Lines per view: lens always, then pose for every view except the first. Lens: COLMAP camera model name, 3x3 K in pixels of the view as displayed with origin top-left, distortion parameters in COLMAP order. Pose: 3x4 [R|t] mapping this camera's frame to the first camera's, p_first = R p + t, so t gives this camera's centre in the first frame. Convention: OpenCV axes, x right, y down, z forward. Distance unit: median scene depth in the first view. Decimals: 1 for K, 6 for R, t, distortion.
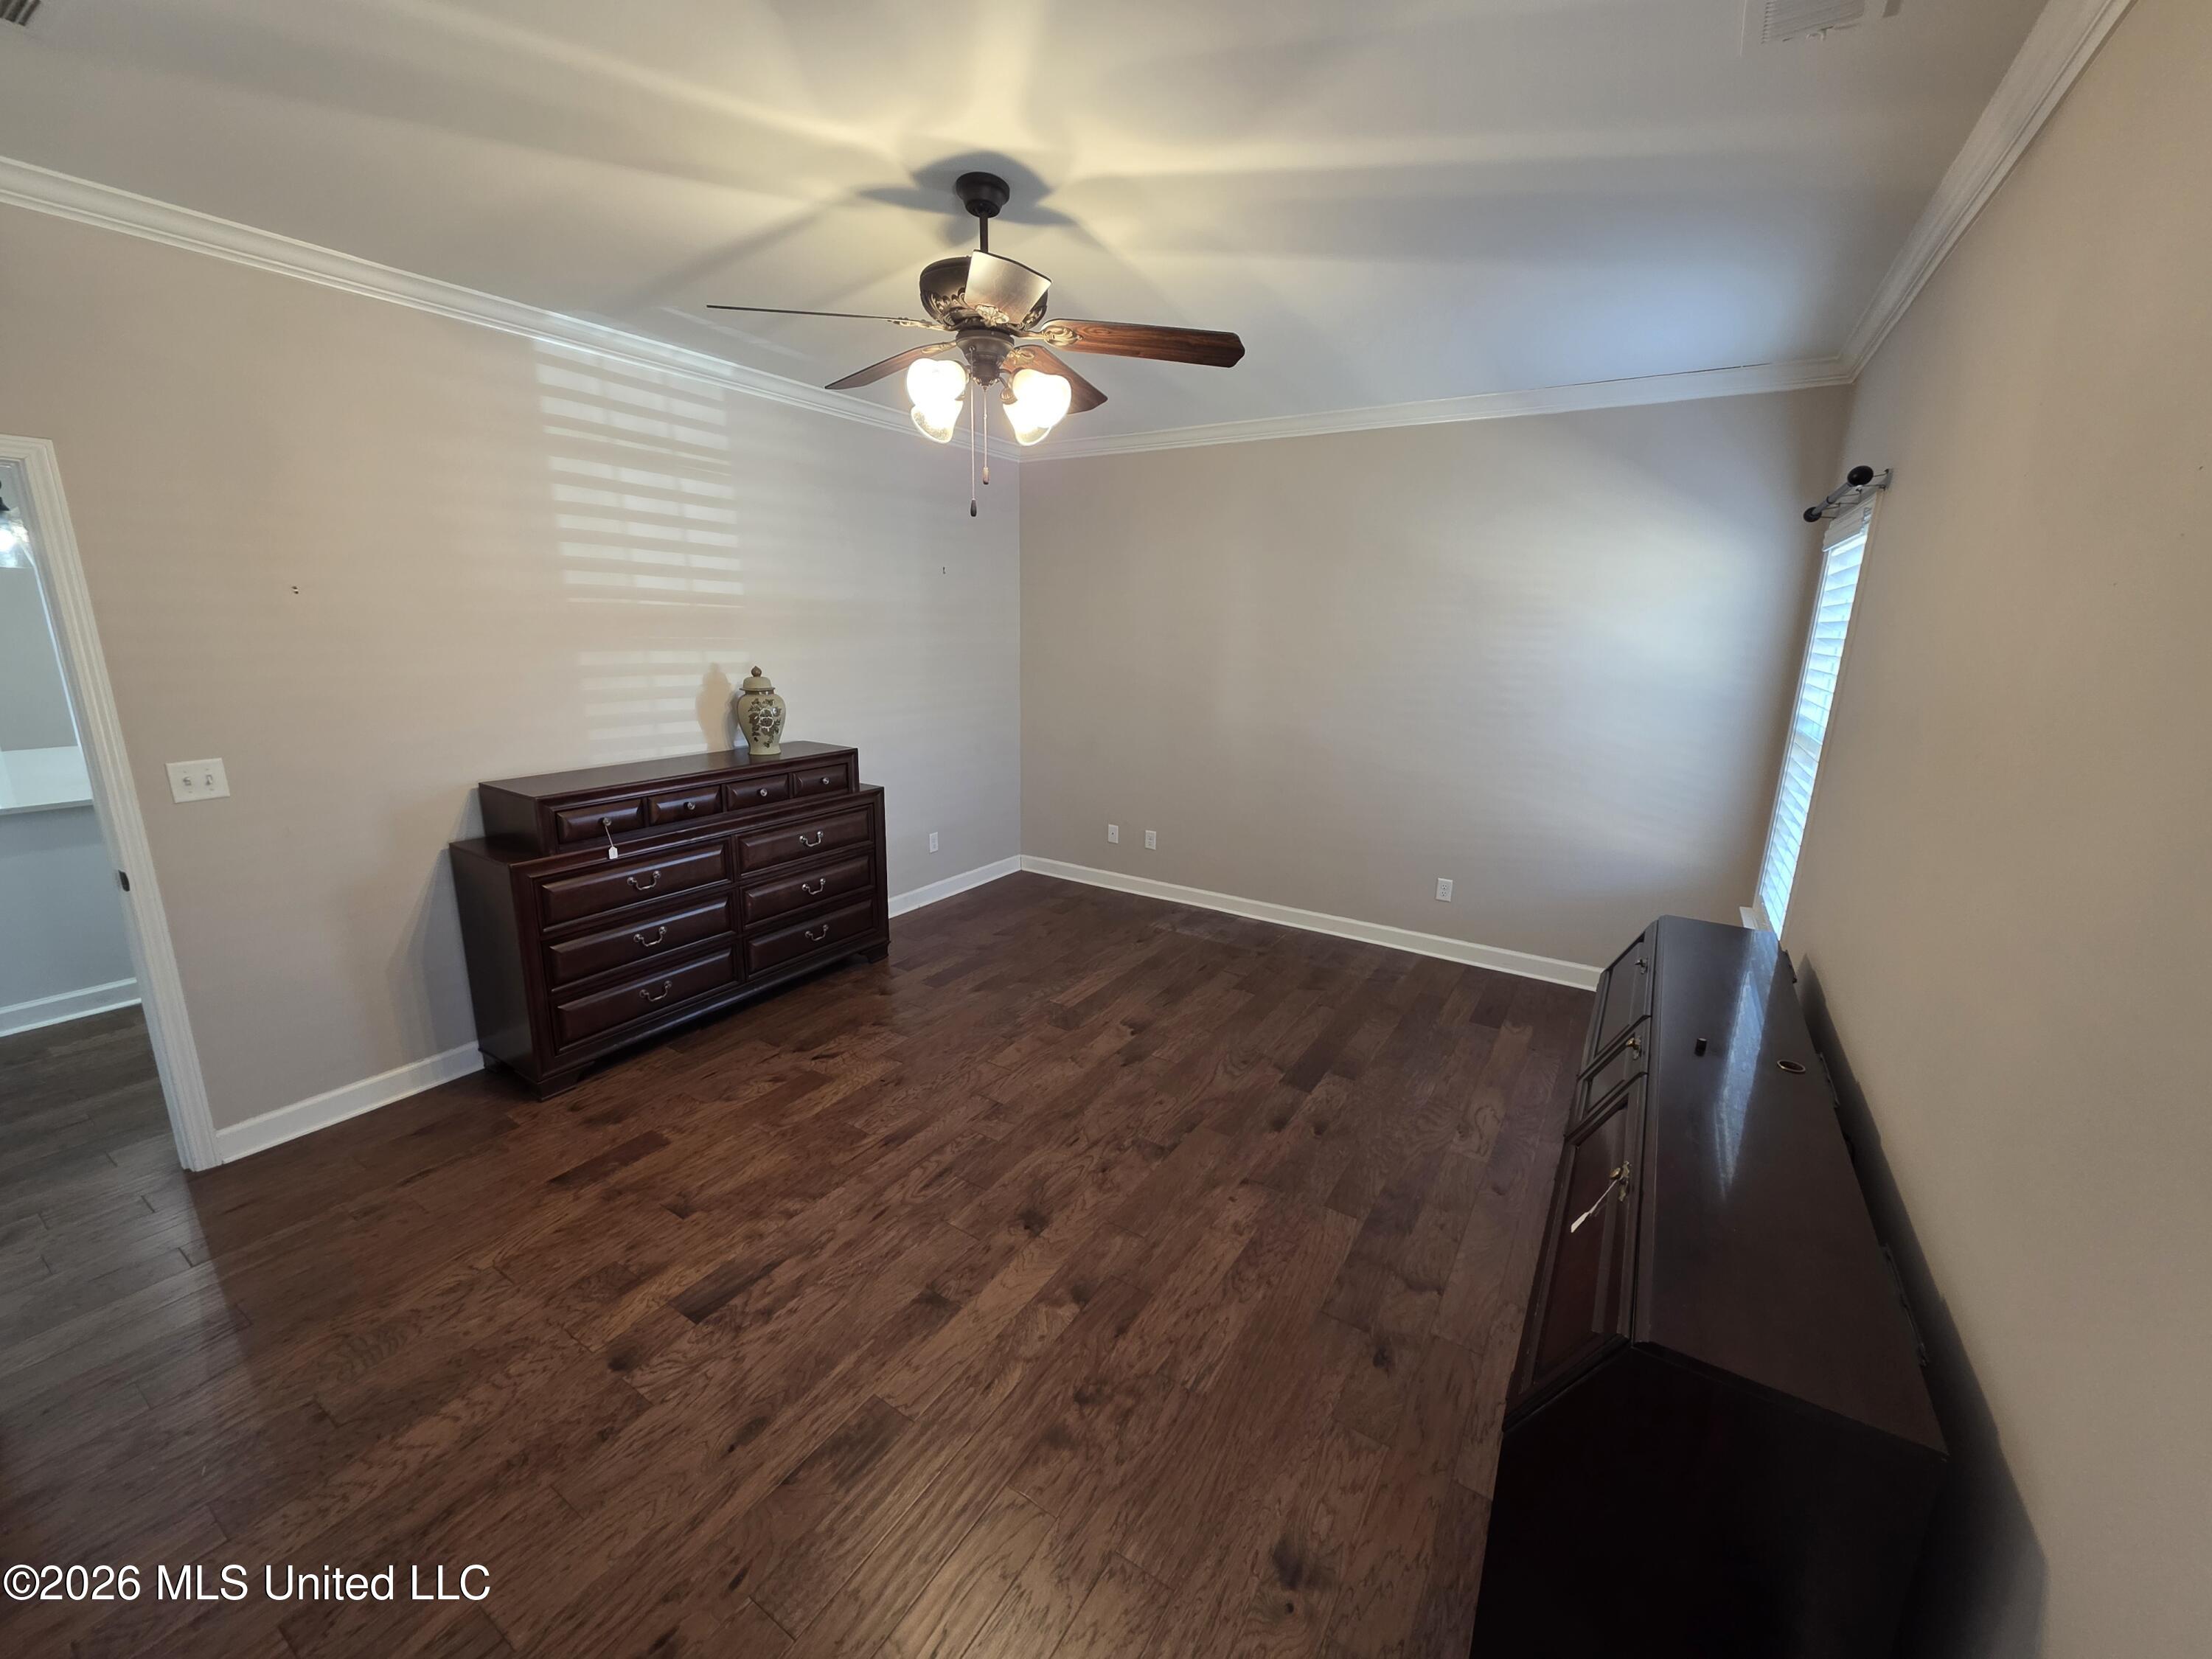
lens RADIAL K [[880.2, 0, 1099.9], [0, 880.2, 838.7], [0, 0, 1]] dist [0.003711, 0.000988]
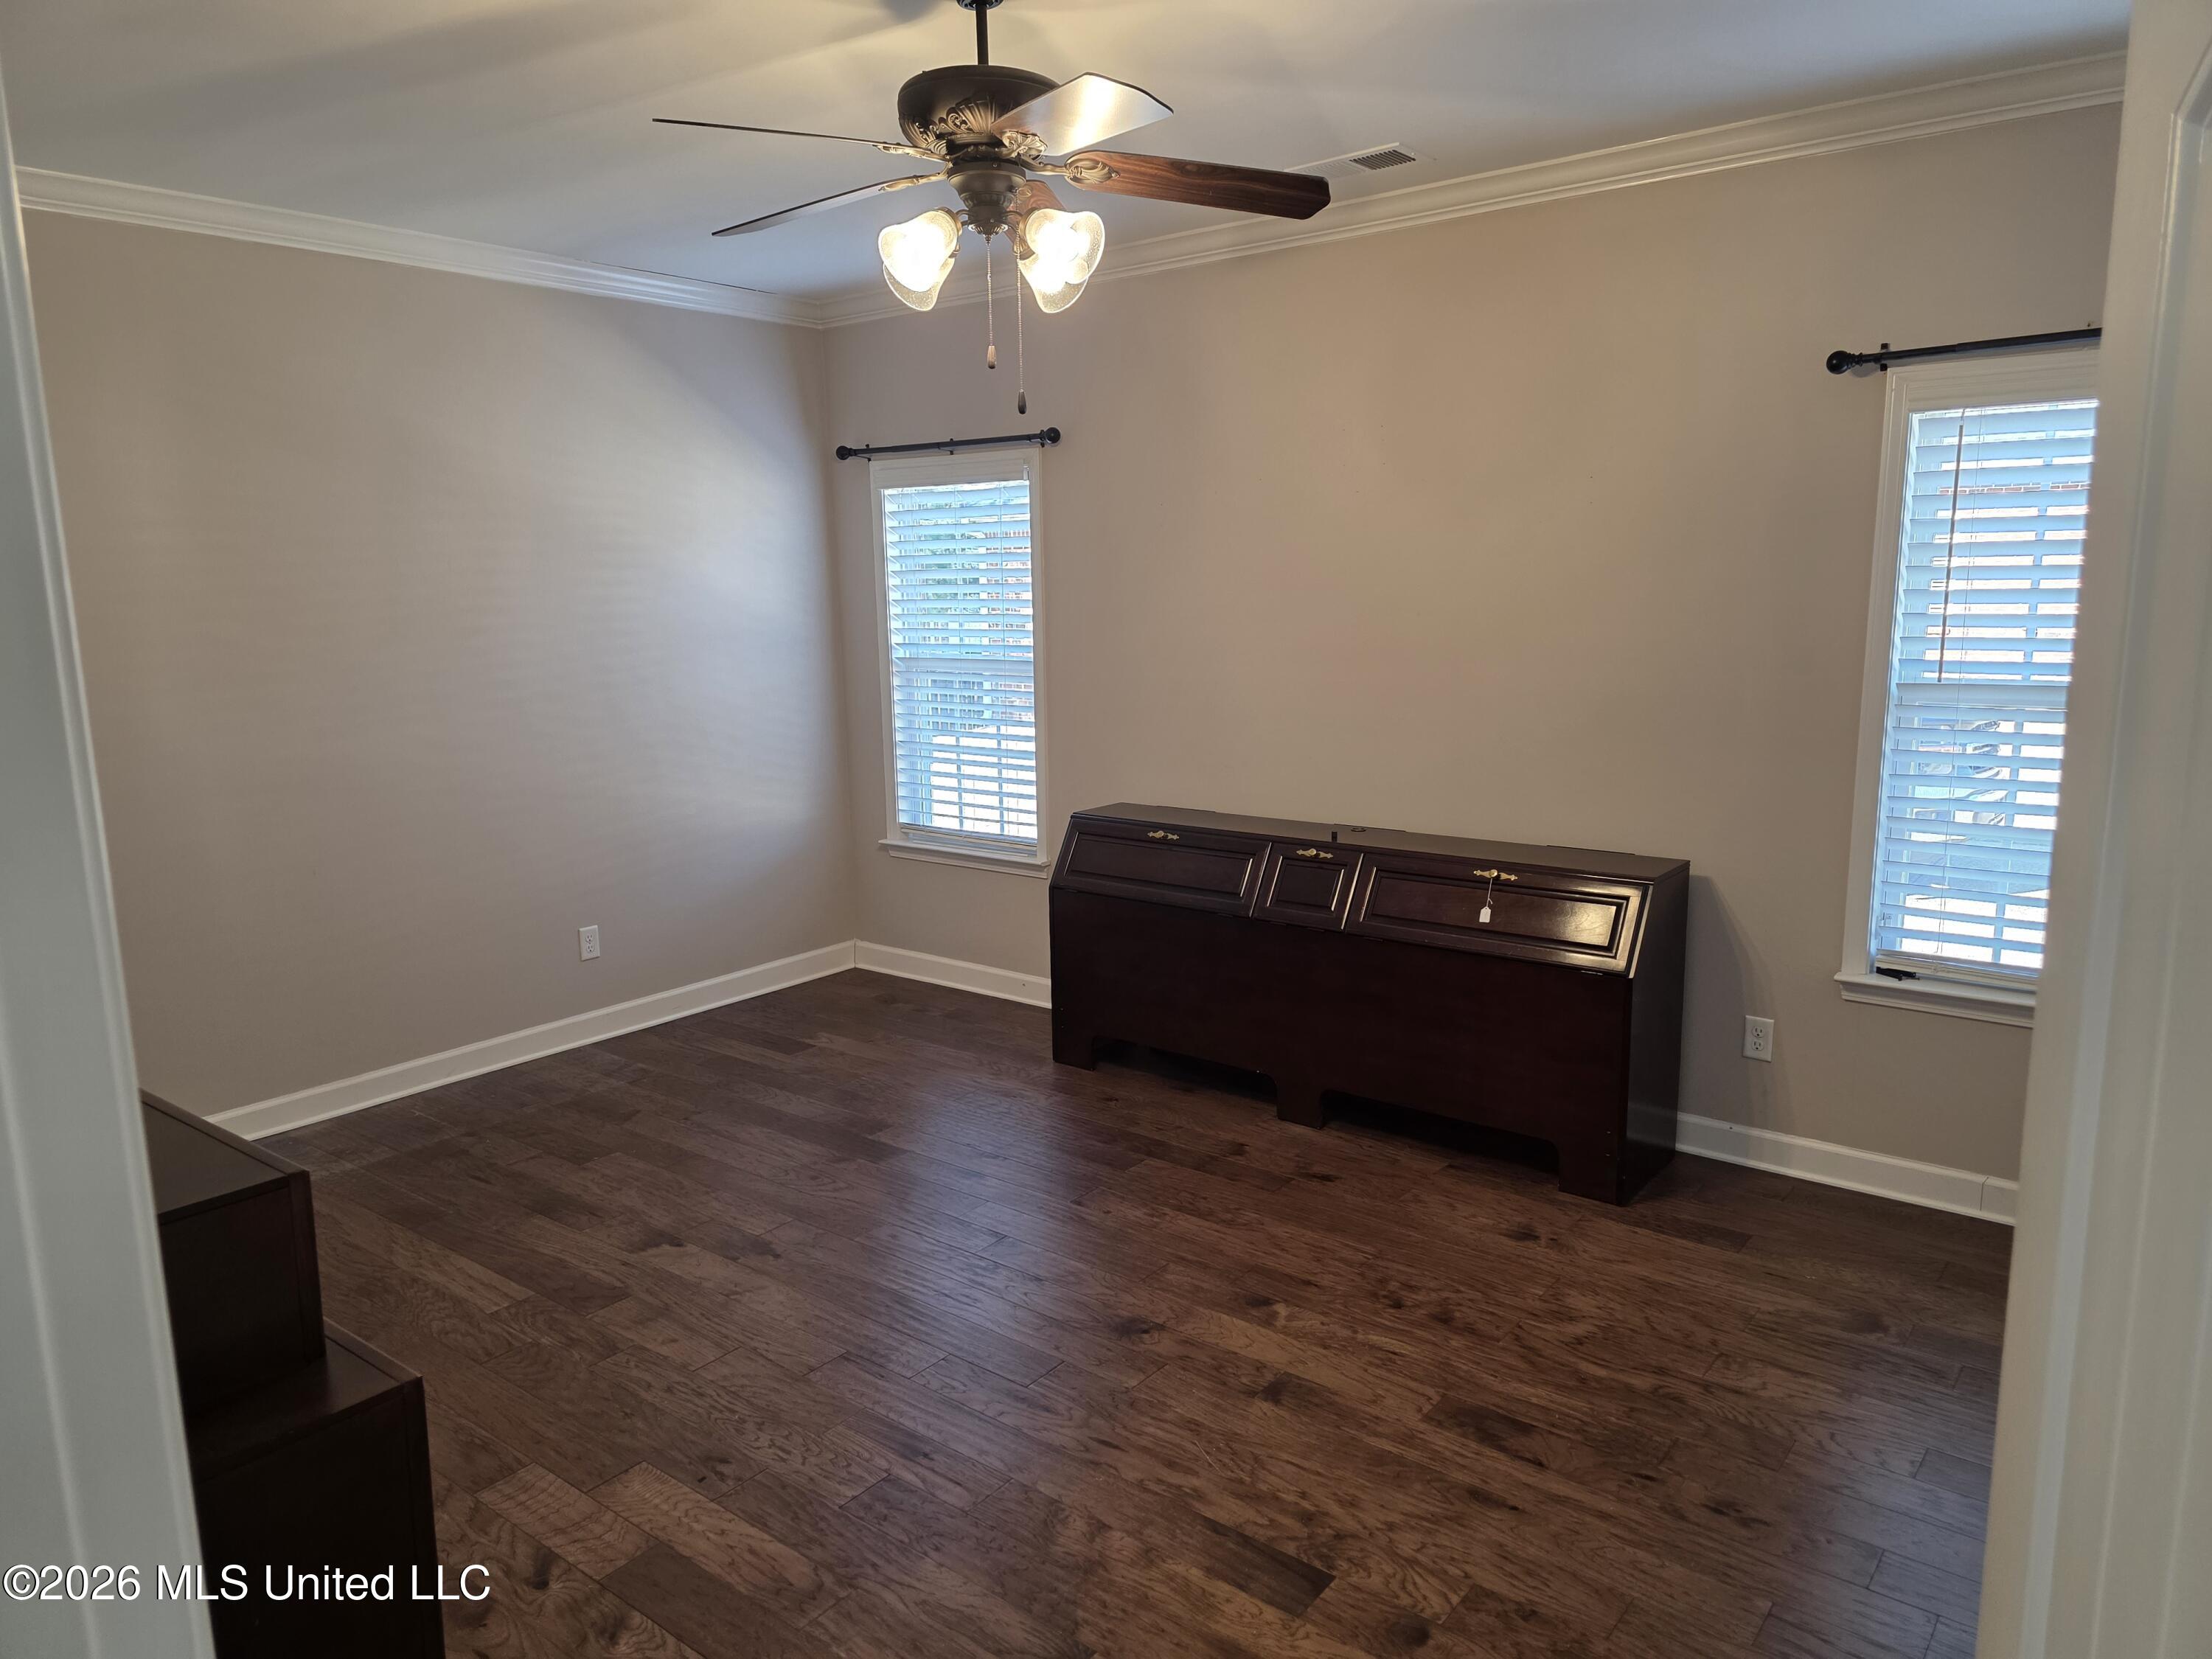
lens RADIAL K [[1481.8, 0, 1086.1], [0, 1481.8, 830.8], [0, 0, 1]] dist [0.031111, -0.016373]
pose [[0.109150, -0.194308, 0.974849, -1.415234], [0.269658, 0.949721, 0.159107, -0.218483], [-0.956750, 0.245509, 0.156058, 0.822146]]
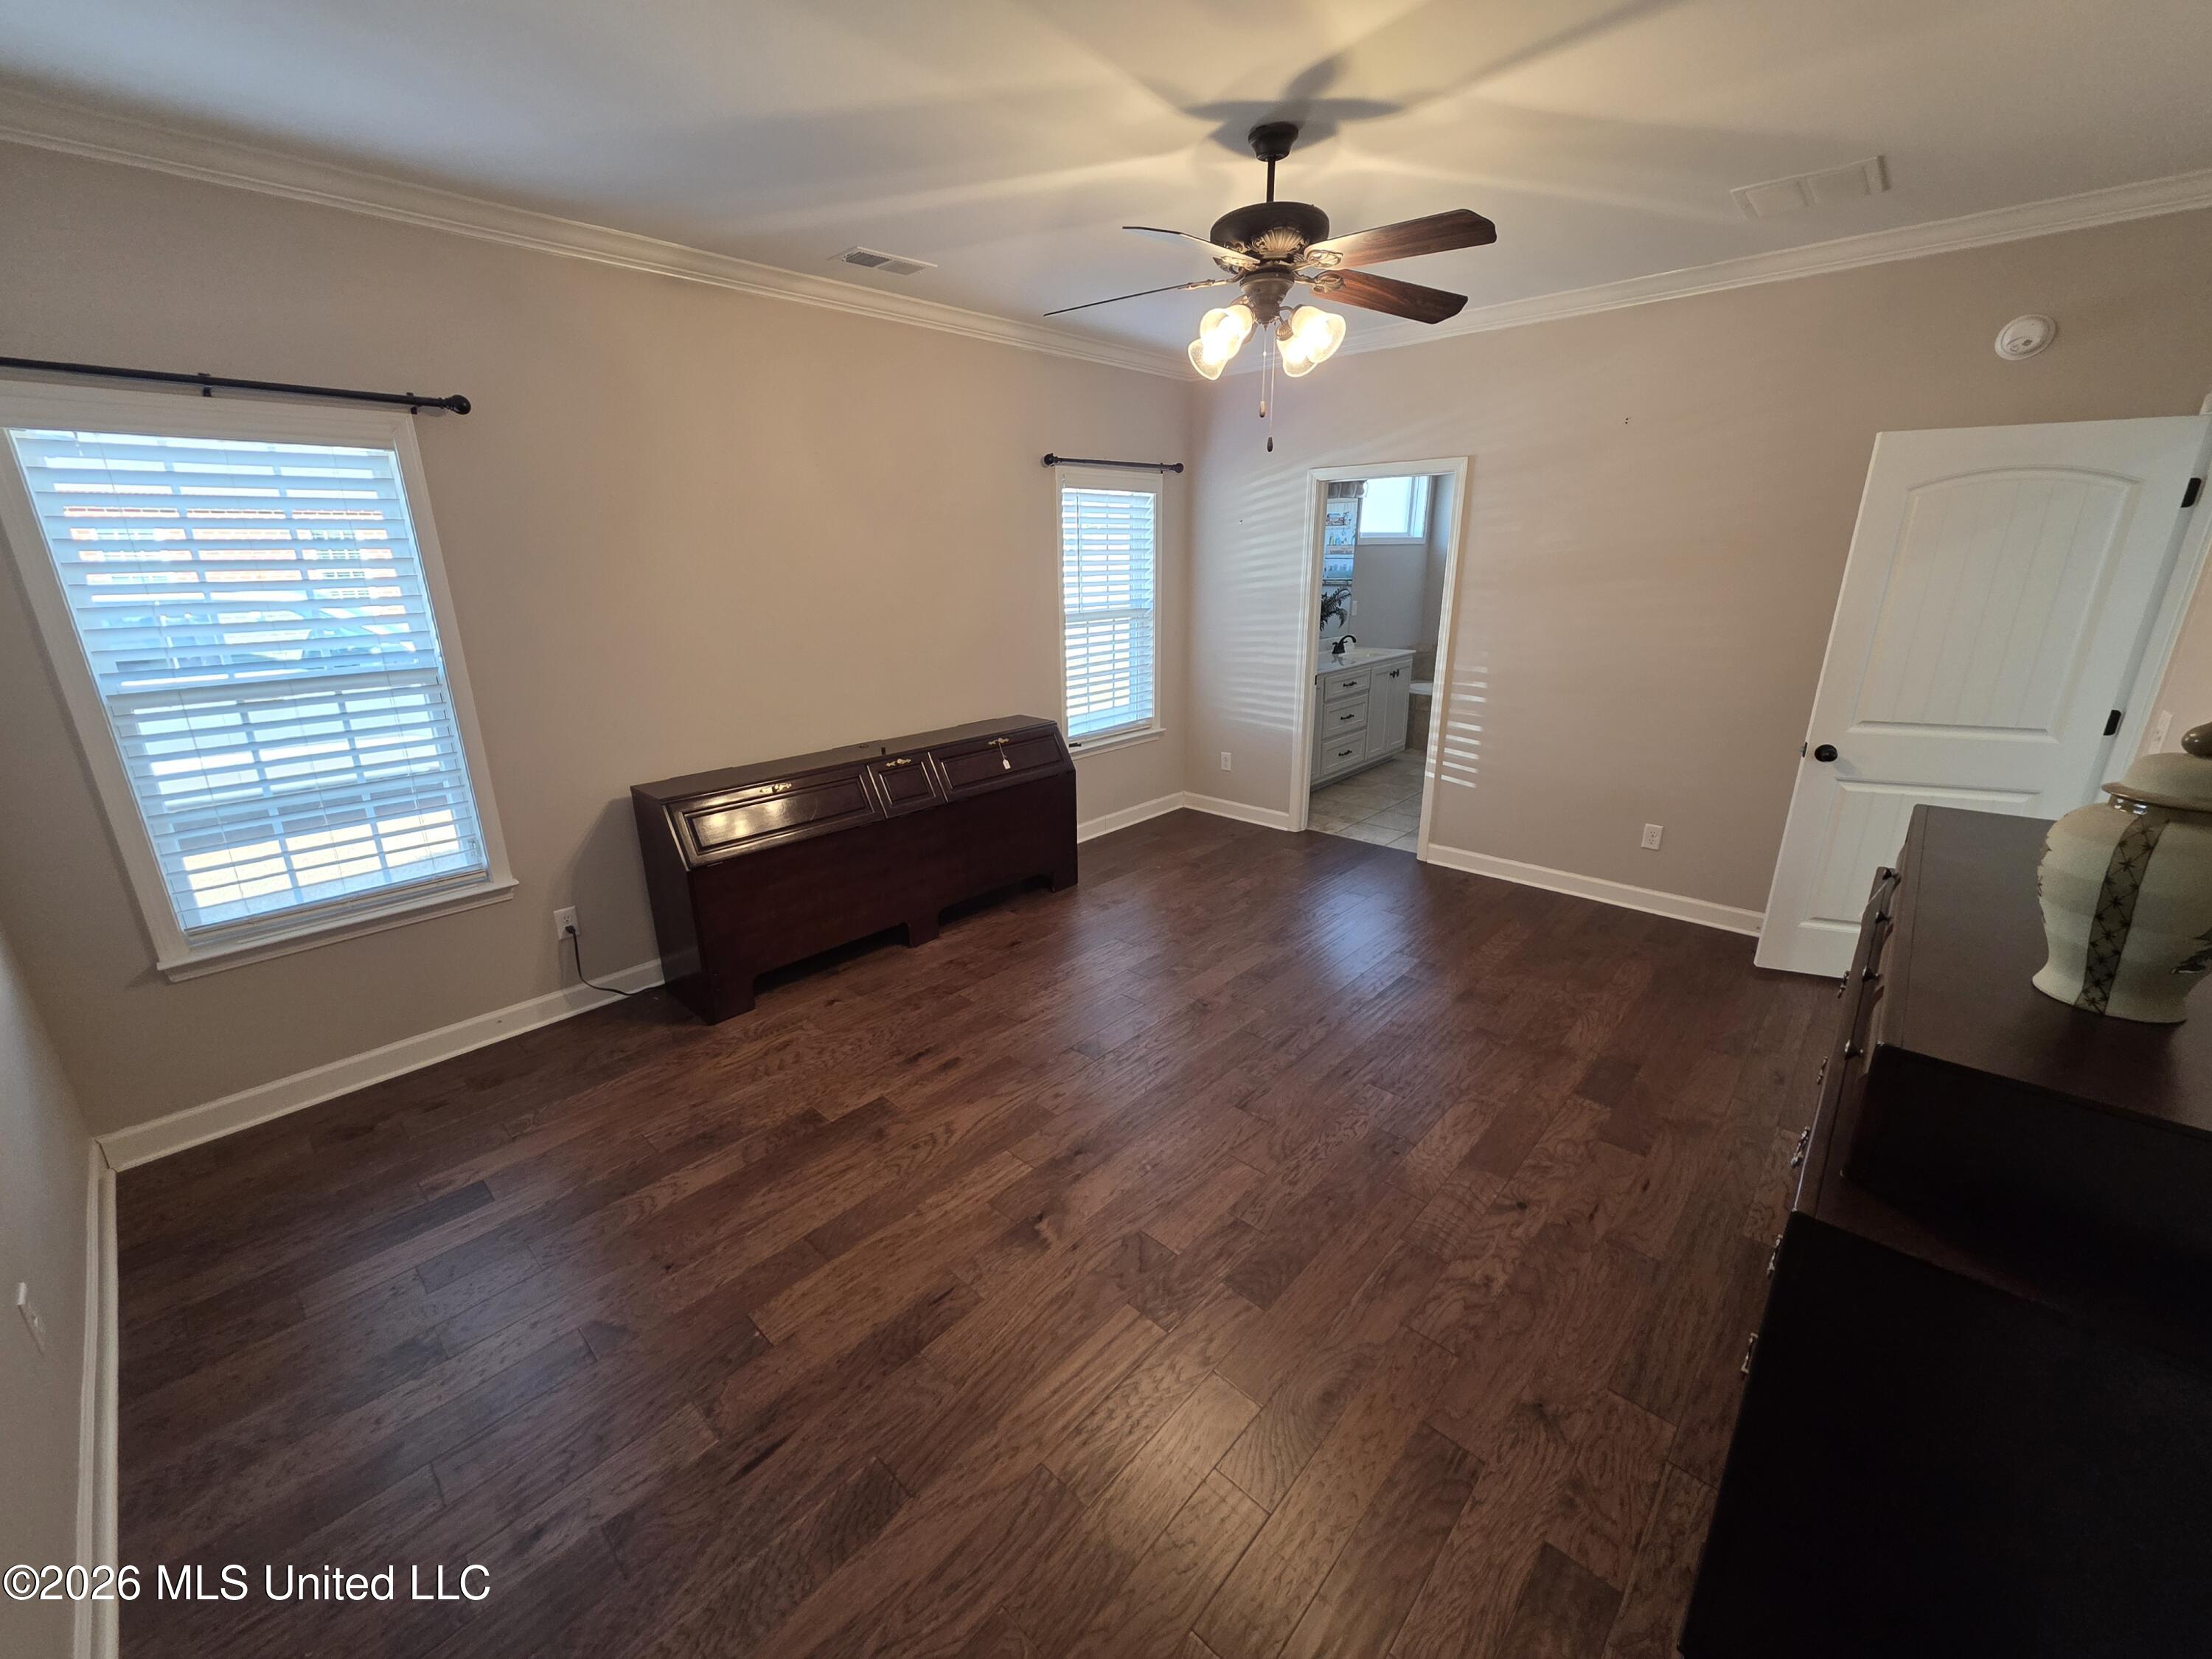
lens RADIAL K [[880.2, 0, 1097.9], [0, 880.2, 823.0], [0, 0, 1]] dist [0.003711, 0.000988]
pose [[-0.982400, -0.047742, 0.180583, -0.162923], [0.052815, 0.856332, 0.513717, -0.532056], [-0.179165, 0.514214, -0.838740, 2.227502]]
